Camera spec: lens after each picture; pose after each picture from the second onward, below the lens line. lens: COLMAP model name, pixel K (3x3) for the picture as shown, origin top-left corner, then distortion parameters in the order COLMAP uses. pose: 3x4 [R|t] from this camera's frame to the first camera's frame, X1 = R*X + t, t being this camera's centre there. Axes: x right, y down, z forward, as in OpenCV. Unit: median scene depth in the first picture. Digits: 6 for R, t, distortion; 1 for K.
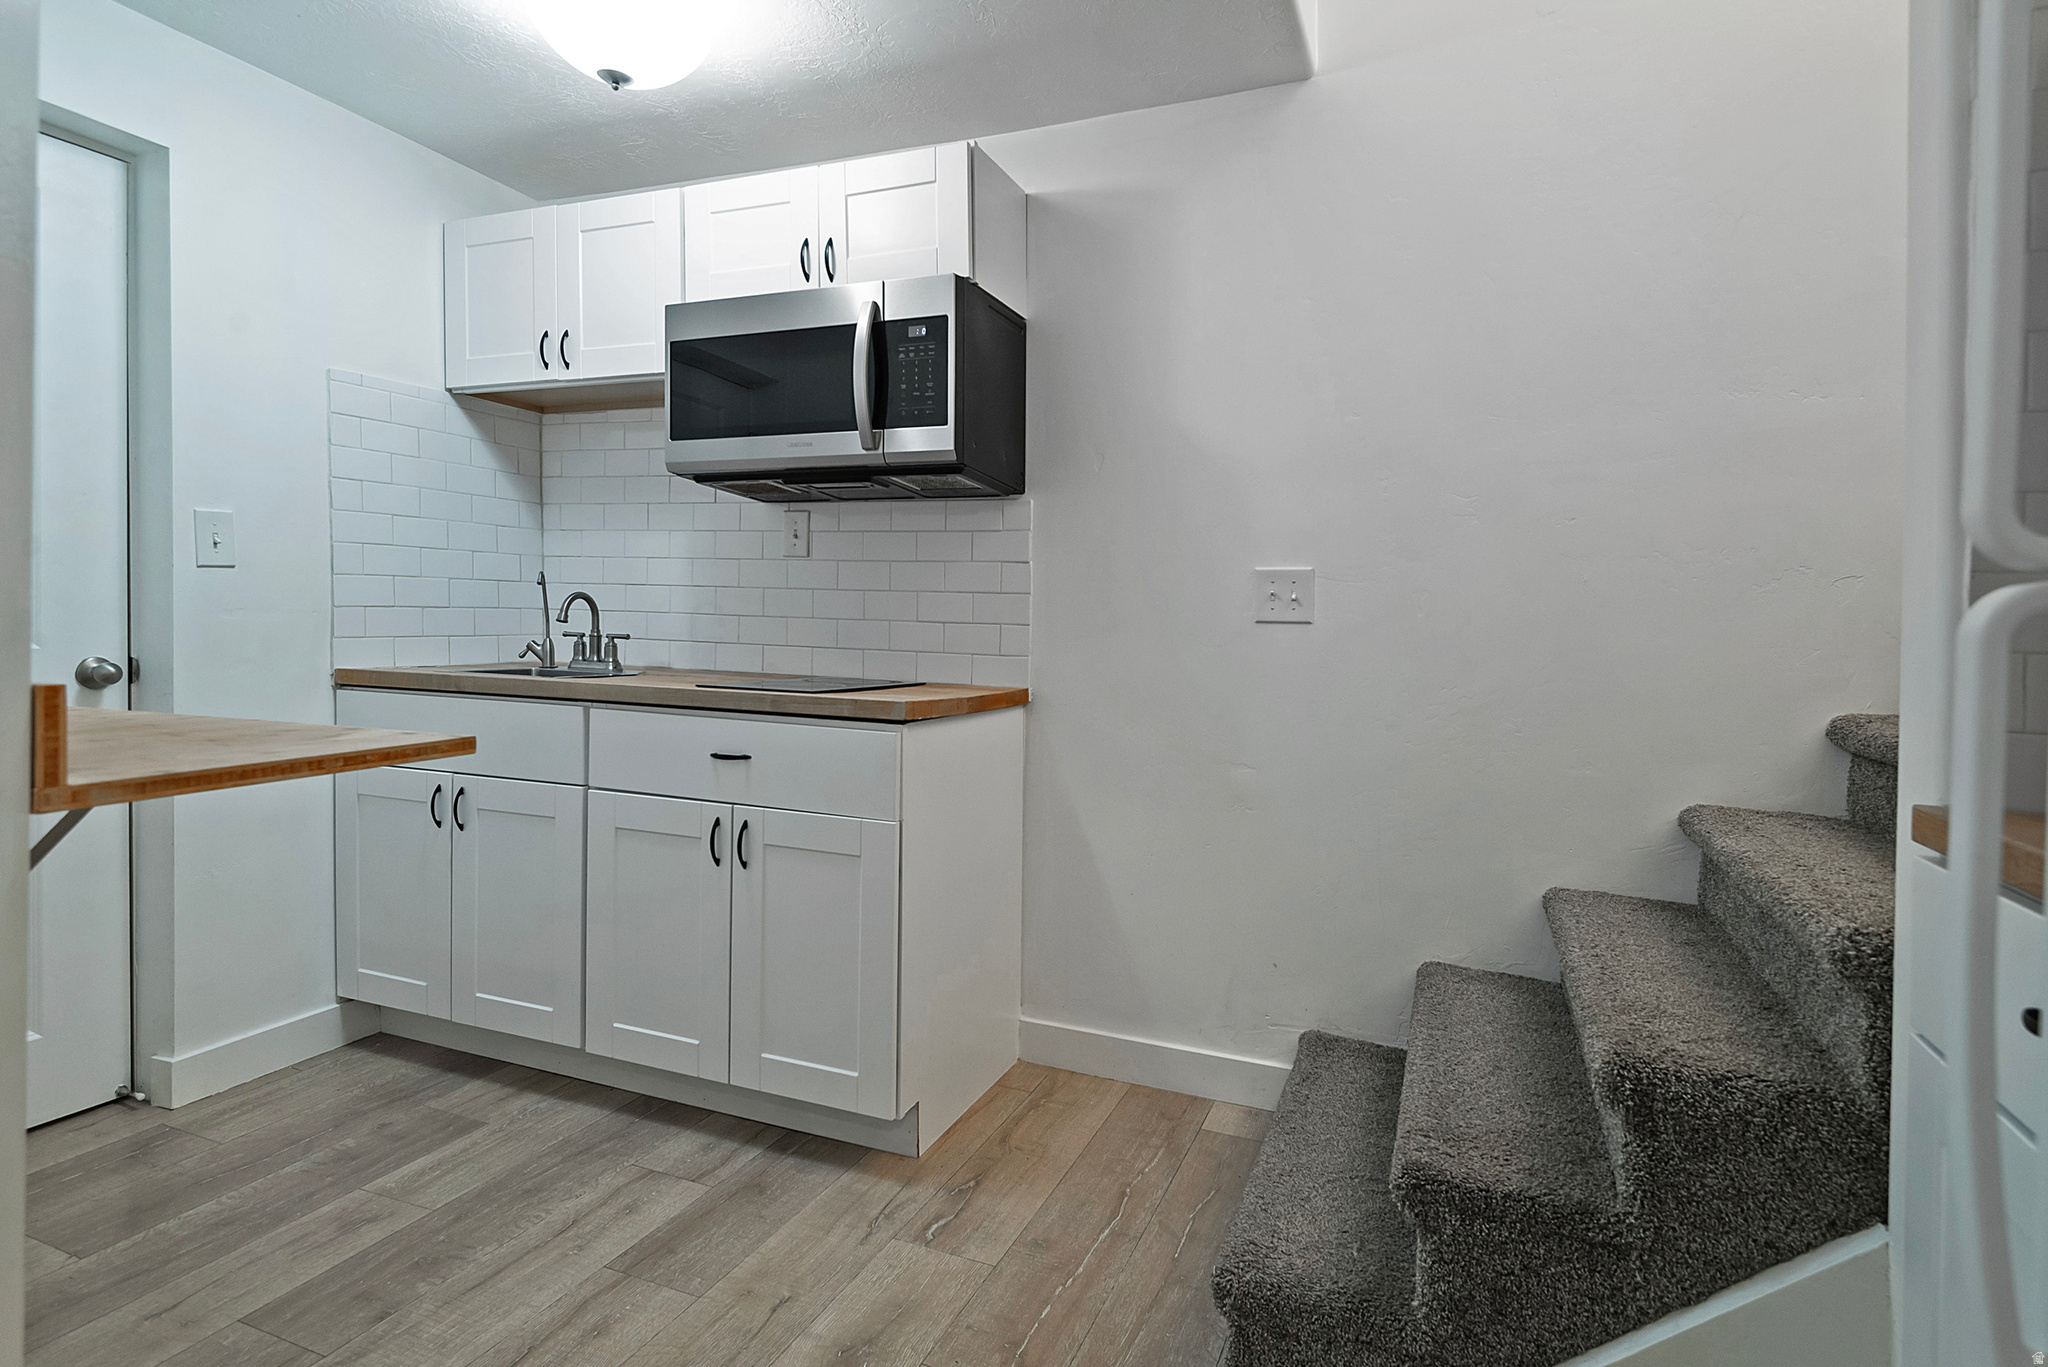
lens RADIAL K [[1058.0, 0, 1032.1], [0, 1058.0, 652.4], [0, 0, 1]] dist [0.035540, -0.033394]
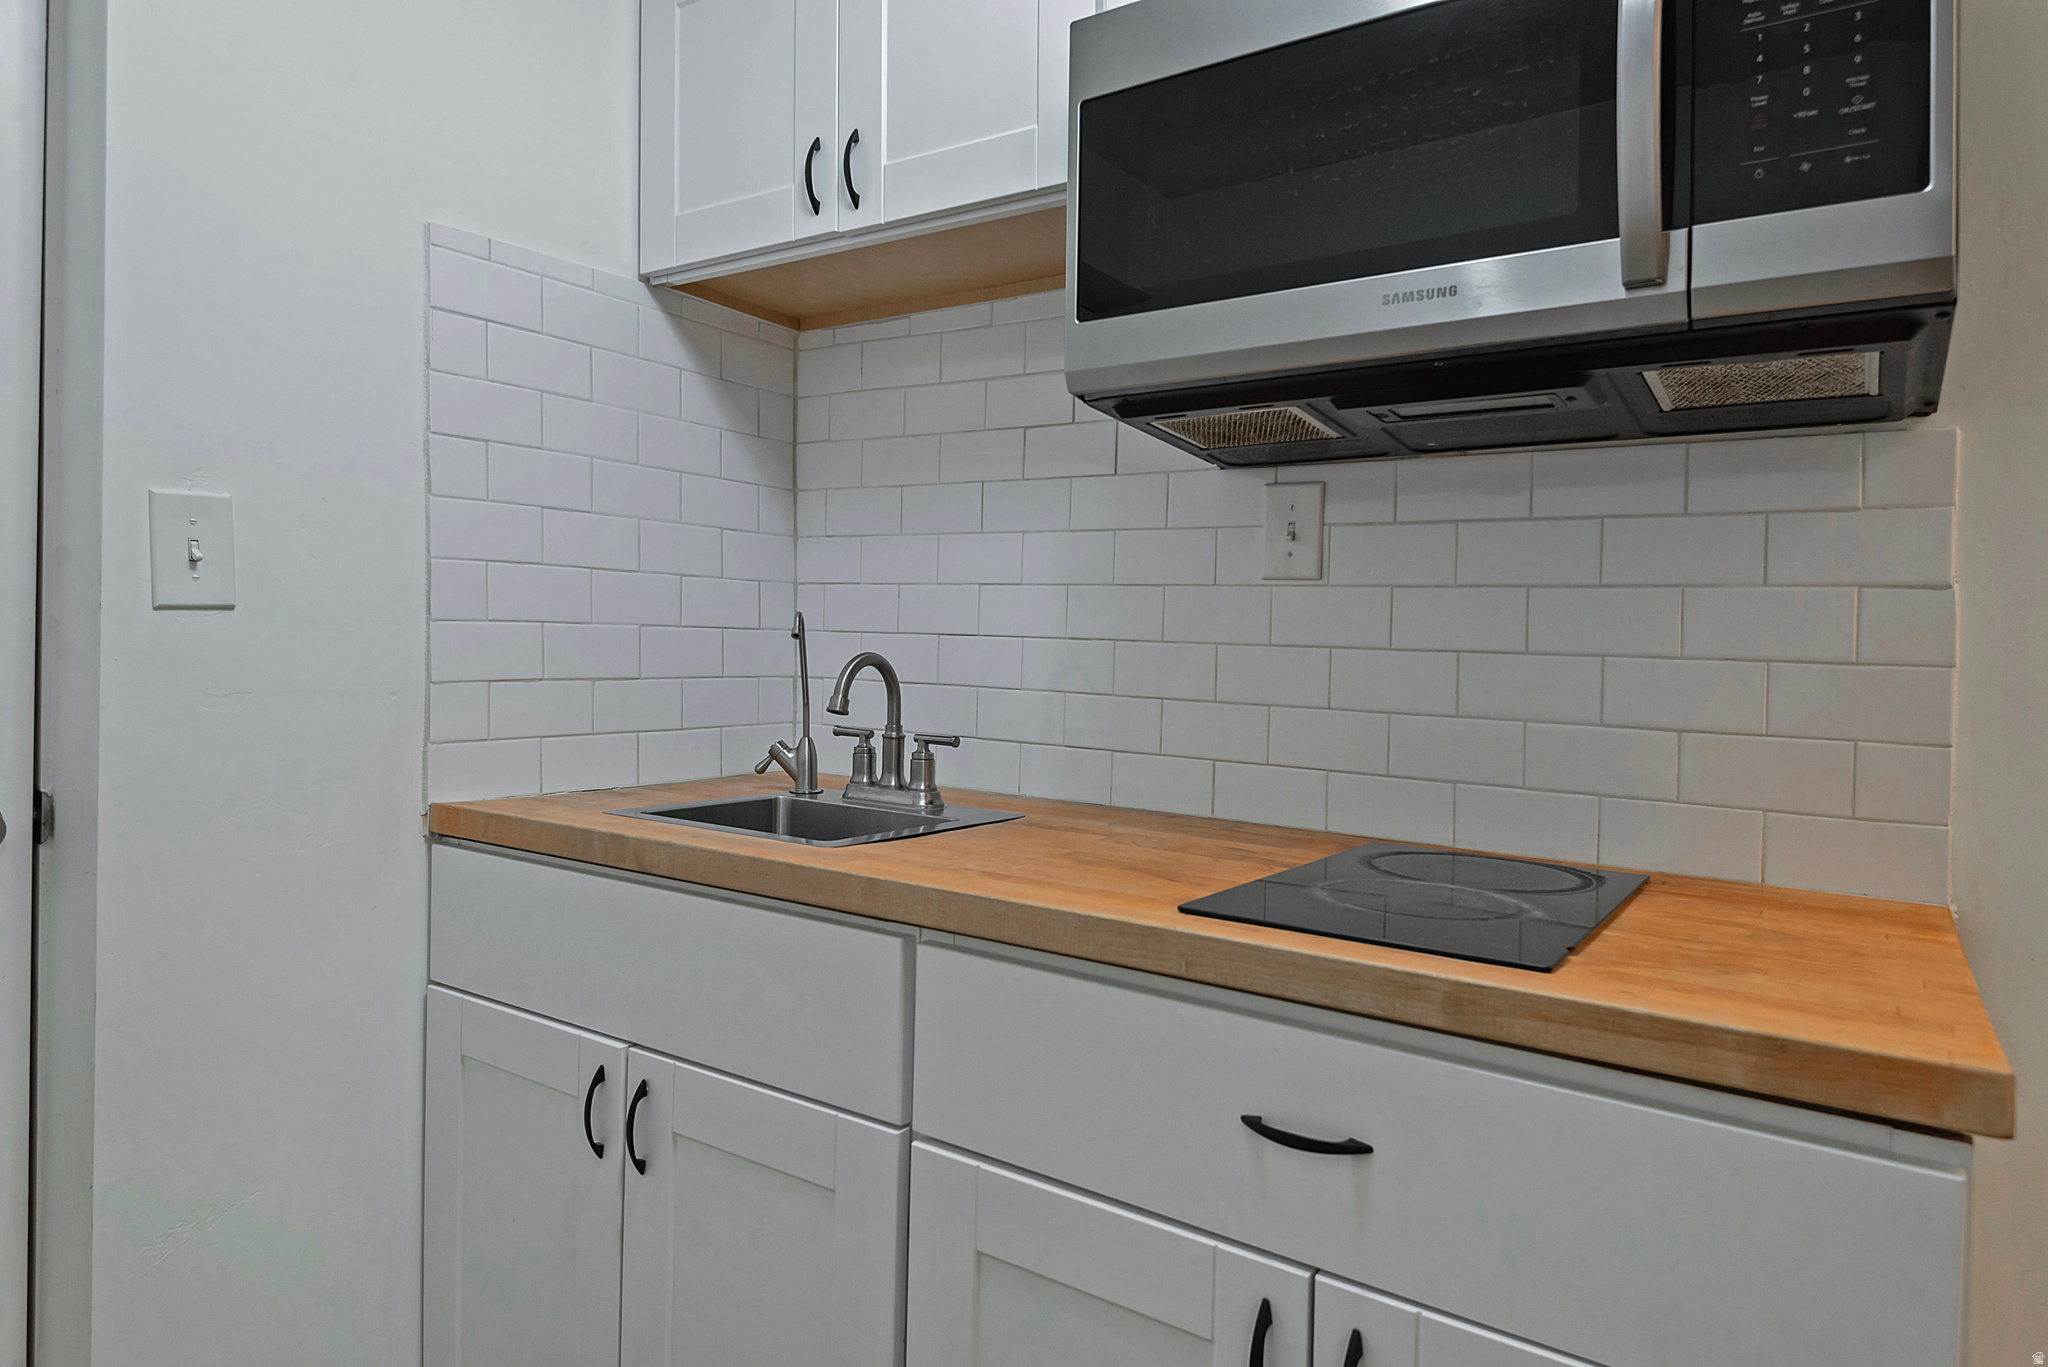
lens RADIAL K [[1243.5, 0, 1024.0], [0, 1243.5, 683.5], [0, 0, 1]] dist [0.001193, -0.001385]
pose [[0.974307, 0.011035, -0.224953, -0.220951], [-0.013055, 0.999887, -0.007492, -0.038732], [0.224845, 0.010236, 0.974341, 0.442536]]
